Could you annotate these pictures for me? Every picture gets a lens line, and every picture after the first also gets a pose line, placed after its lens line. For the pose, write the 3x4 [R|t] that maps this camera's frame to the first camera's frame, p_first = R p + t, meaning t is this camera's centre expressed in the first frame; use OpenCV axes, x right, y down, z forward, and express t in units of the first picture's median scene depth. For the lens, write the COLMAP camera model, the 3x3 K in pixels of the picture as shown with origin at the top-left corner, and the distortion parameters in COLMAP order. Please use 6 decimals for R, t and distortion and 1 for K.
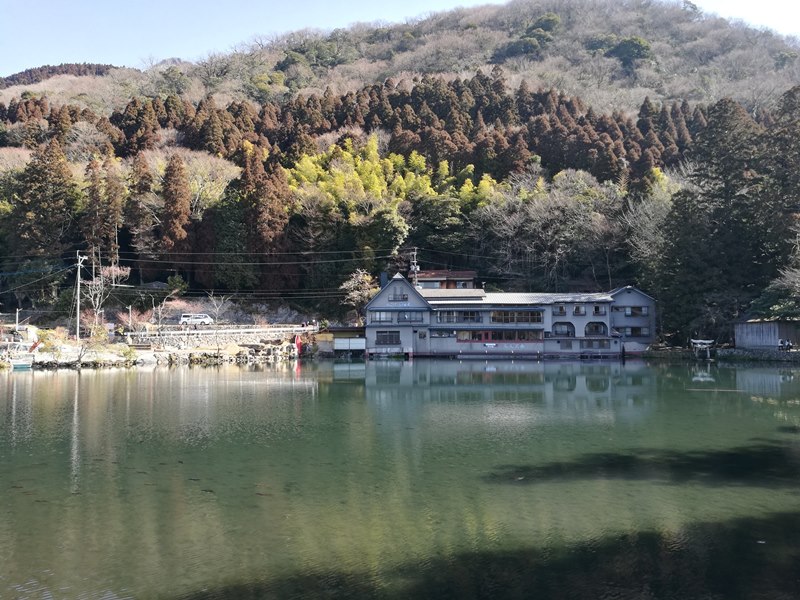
lens RADIAL K [[621.9, 0, 408.1], [0, 621.9, 295.3], [0, 0, 1]] dist [0.034283, -0.038400]
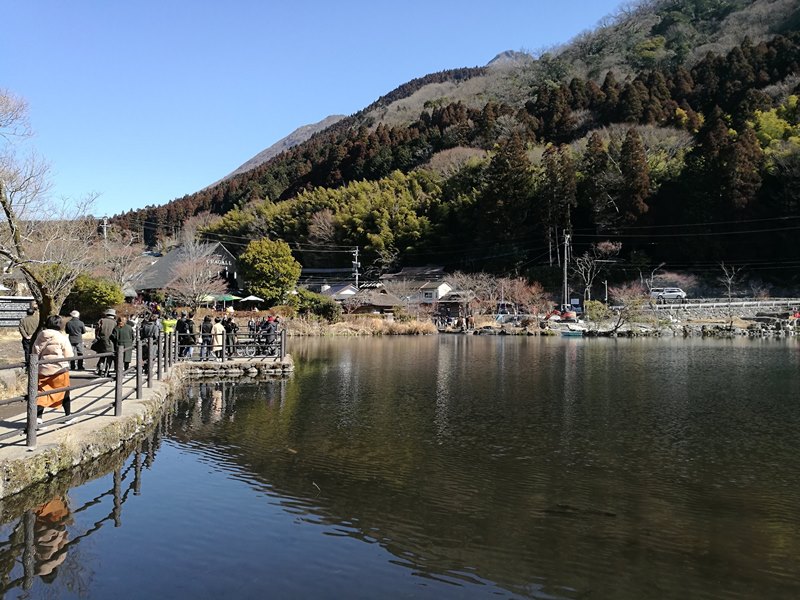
lens RADIAL K [[621.9, 0, 396.2], [0, 621.9, 297.7], [0, 0, 1]] dist [0.034283, -0.038400]
pose [[0.882672, -0.015510, -0.469733, -0.263076], [0.028684, 0.999370, 0.020900, 0.012943], [0.469113, -0.031922, 0.882561, -0.069223]]
